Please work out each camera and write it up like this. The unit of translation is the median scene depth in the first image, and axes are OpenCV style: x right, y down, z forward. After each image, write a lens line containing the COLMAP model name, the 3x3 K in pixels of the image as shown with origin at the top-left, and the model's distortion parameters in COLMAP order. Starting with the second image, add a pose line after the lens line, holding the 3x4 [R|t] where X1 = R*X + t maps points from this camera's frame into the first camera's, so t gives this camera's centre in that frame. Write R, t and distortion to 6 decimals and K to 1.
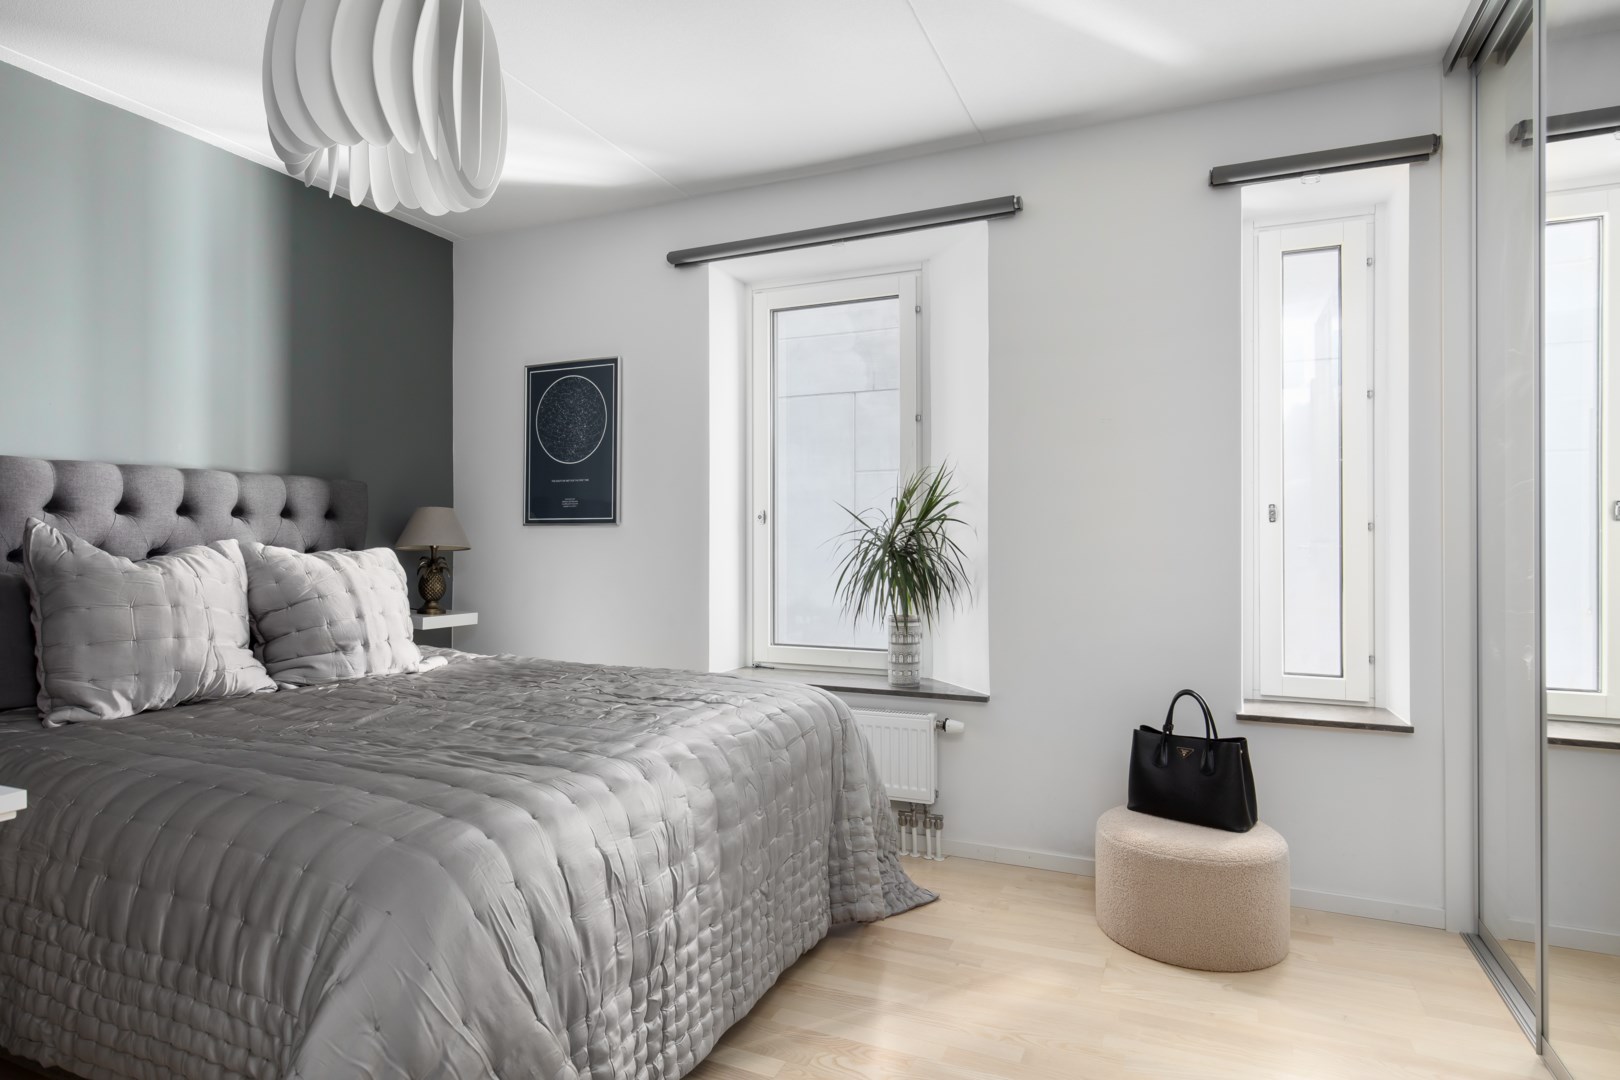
lens RADIAL K [[890.5, 0, 807.8], [0, 890.5, 532.9], [0, 0, 1]] dist [0.008014, -0.003689]
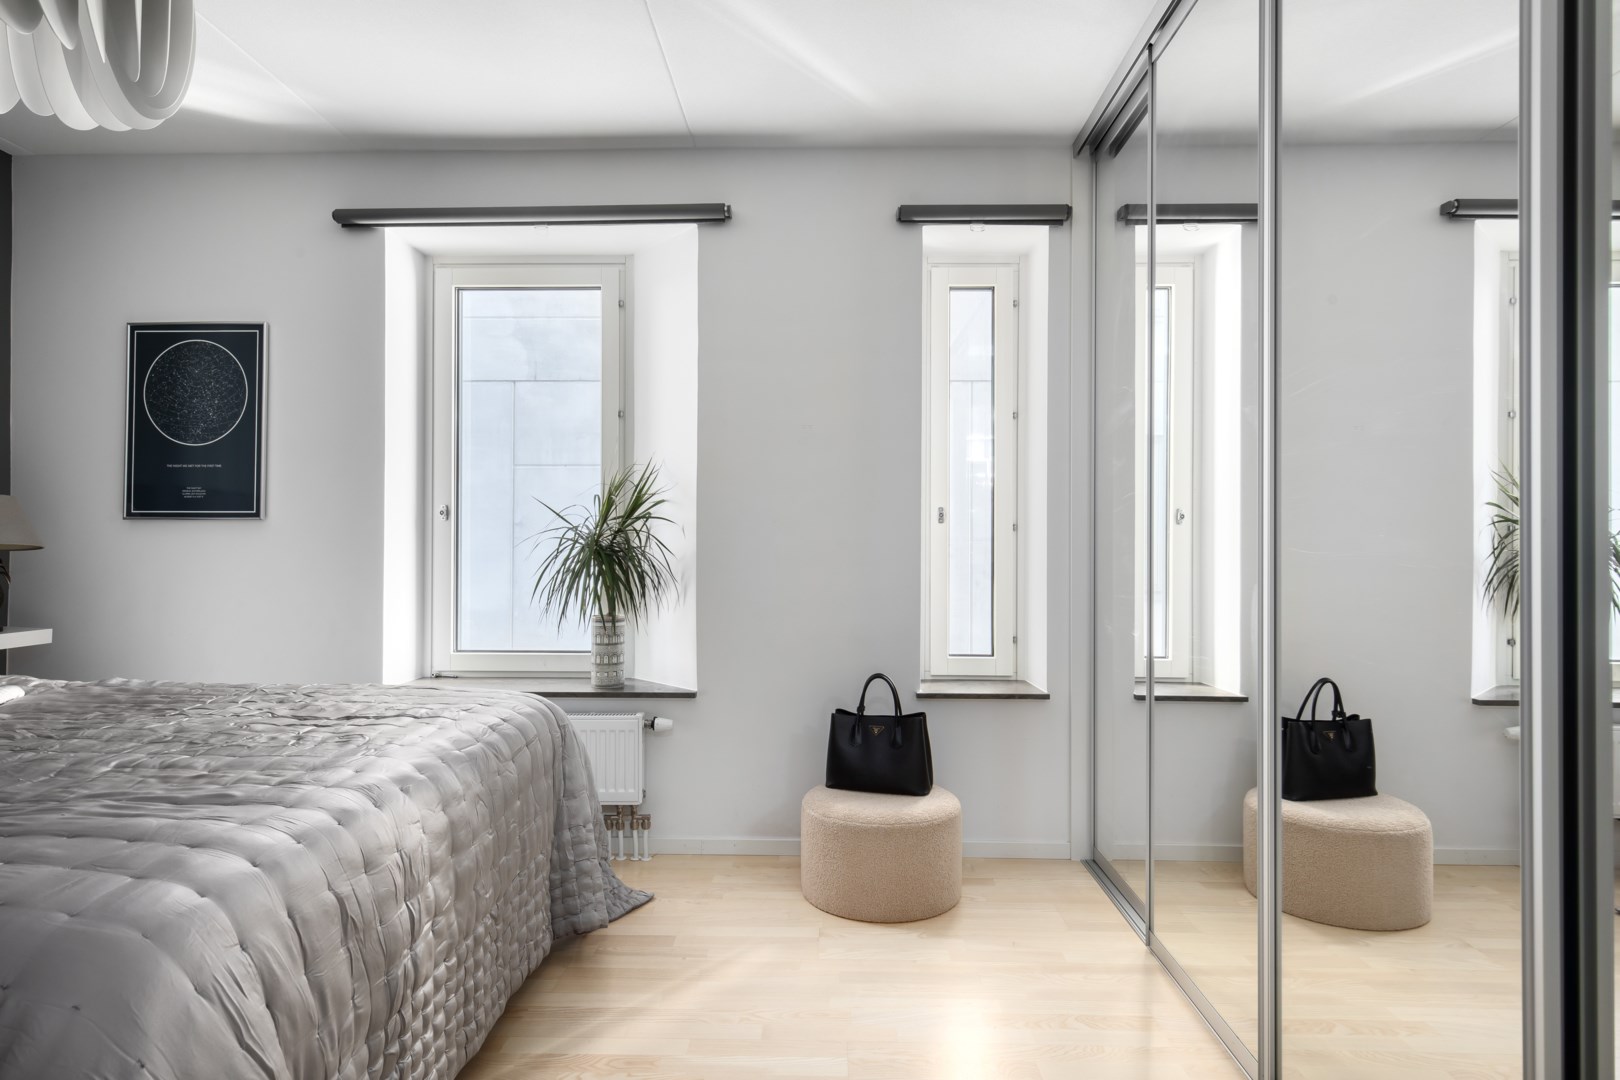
lens RADIAL K [[890.5, 0, 824.5], [0, 890.5, 531.0], [0, 0, 1]] dist [0.008014, -0.003689]
pose [[0.925160, 0.004933, 0.379544, -0.073510], [-0.004832, 0.999988, -0.001218, 0.000365], [-0.379546, -0.000707, 0.925173, 0.006501]]
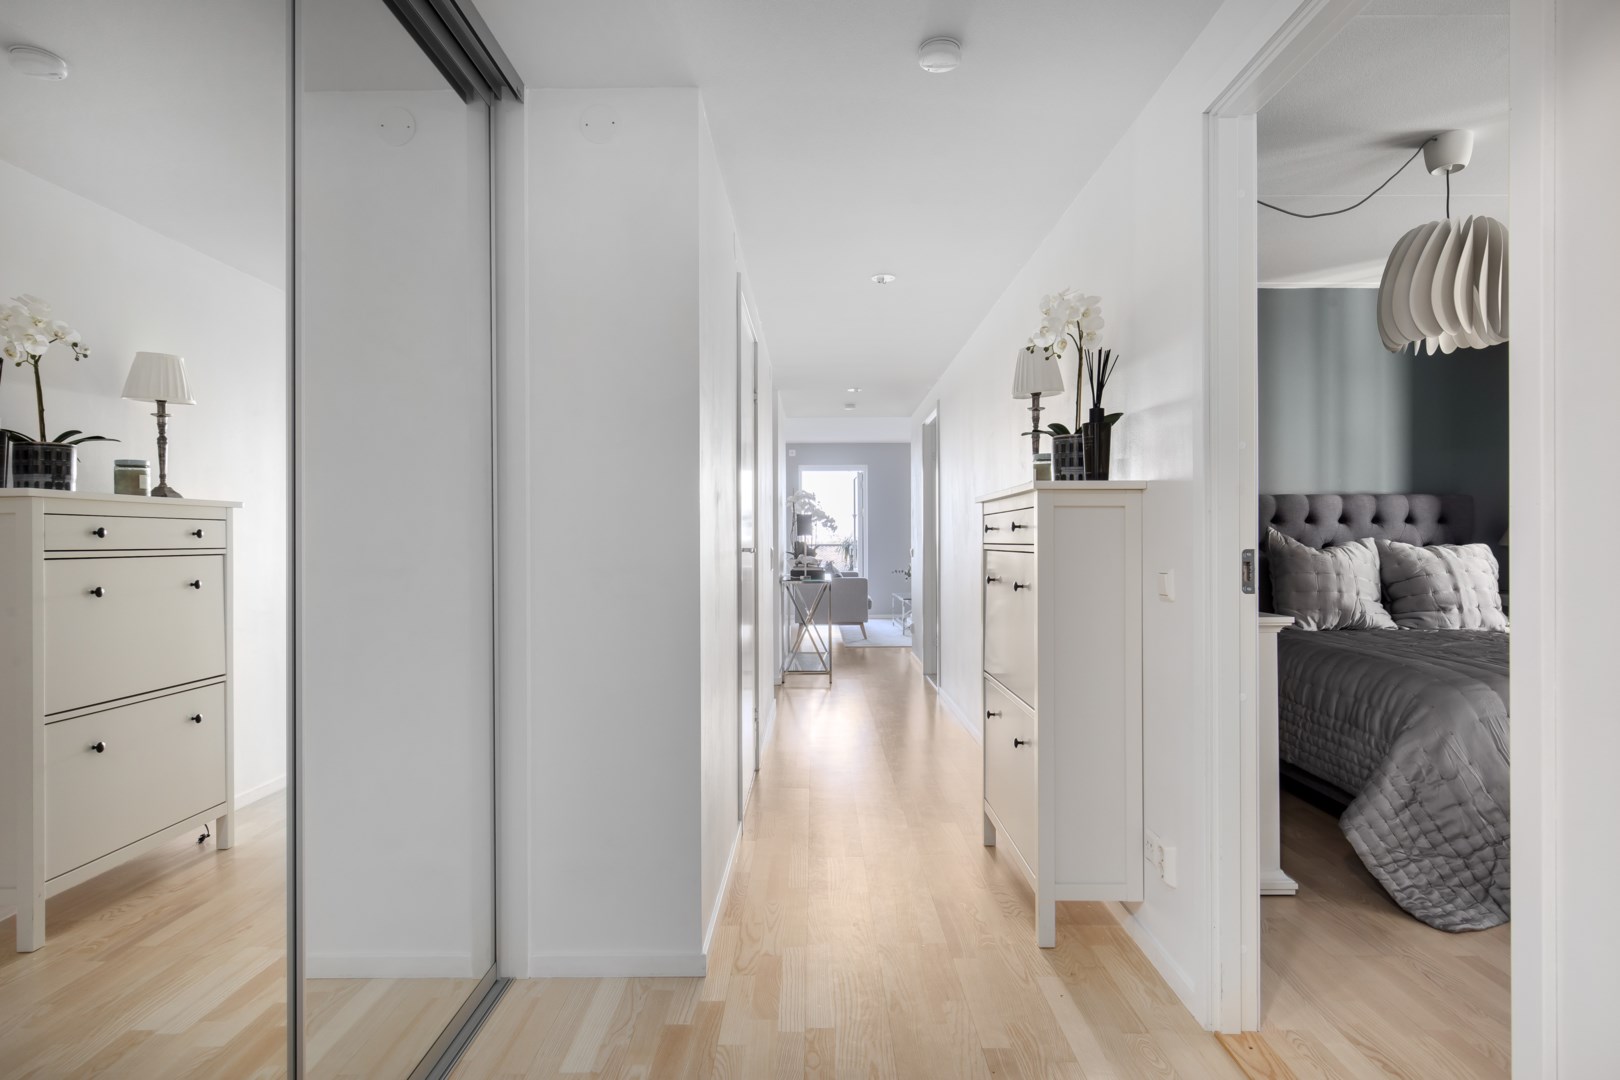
lens RADIAL K [[890.5, 0, 808.1], [0, 890.5, 534.3], [0, 0, 1]] dist [0.008014, -0.003689]
pose [[0.407287, -0.007556, -0.913269, 0.423671], [0.007800, 0.999958, -0.004795, 0.000901], [0.913267, -0.005171, 0.407328, -0.599579]]
